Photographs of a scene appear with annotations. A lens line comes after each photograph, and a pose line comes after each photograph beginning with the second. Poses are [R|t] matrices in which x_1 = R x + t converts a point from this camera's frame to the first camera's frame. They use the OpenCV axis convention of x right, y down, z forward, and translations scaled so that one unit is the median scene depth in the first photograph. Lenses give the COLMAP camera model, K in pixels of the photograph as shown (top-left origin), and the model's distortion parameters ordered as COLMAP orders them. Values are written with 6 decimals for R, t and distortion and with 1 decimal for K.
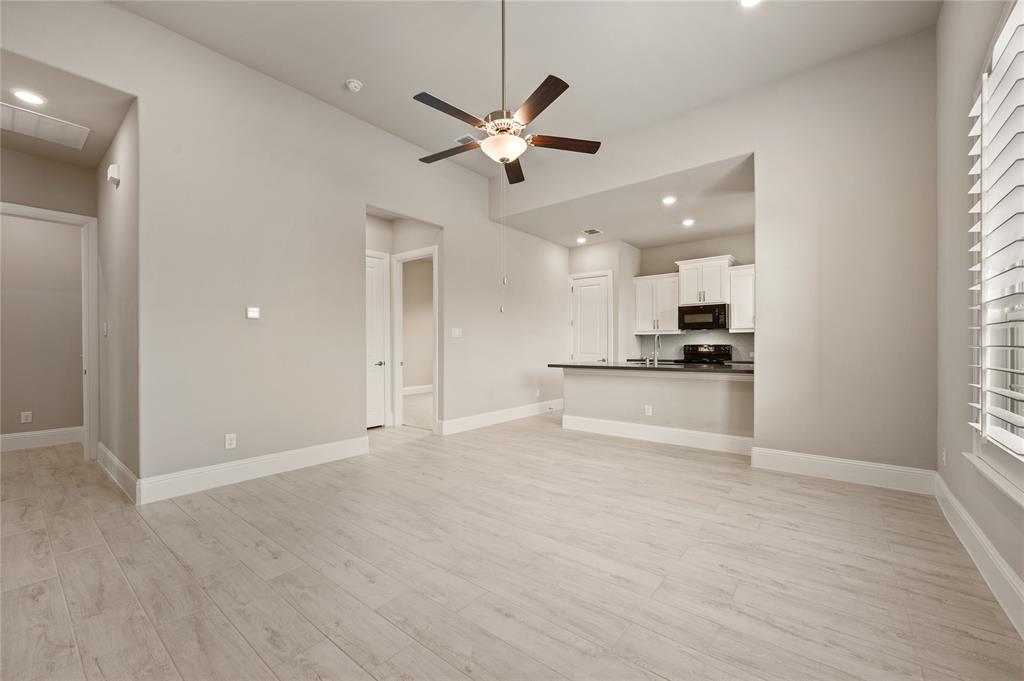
lens RADIAL K [[405.8, 0, 518.0], [0, 405.8, 342.5], [0, 0, 1]] dist [-0.006311, 0.000408]
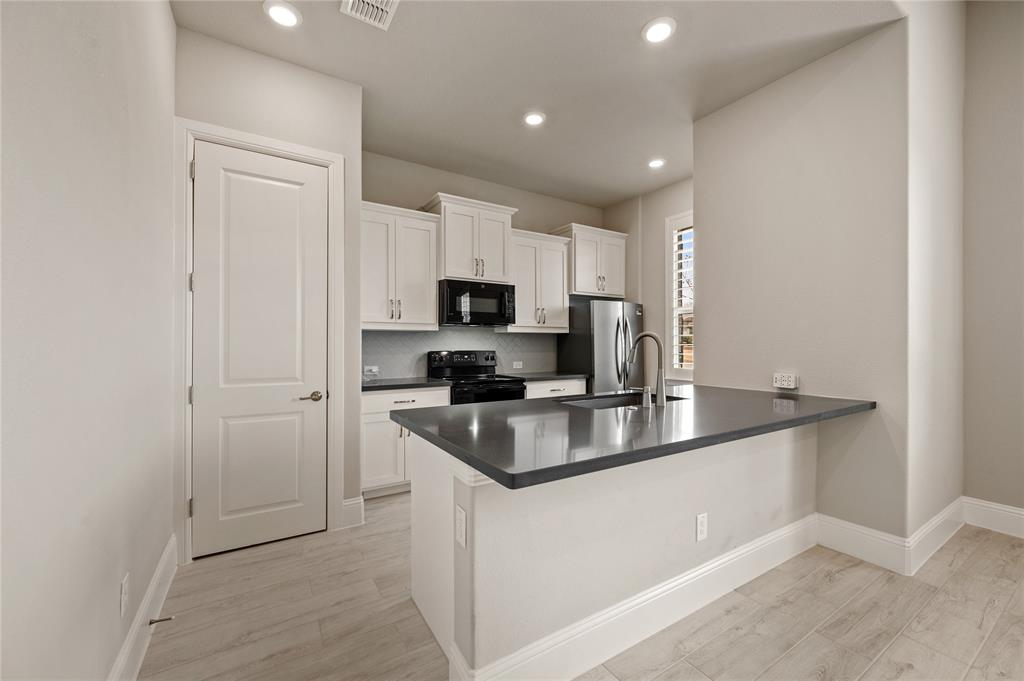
lens RADIAL K [[405.8, 0, 512.1], [0, 405.8, 343.6], [0, 0, 1]] dist [-0.006311, 0.000408]
pose [[0.326259, -0.003800, 0.945273, -0.072238], [0.001659, 0.999993, 0.003447, -0.006959], [-0.945279, 0.000443, 0.326263, 0.736923]]
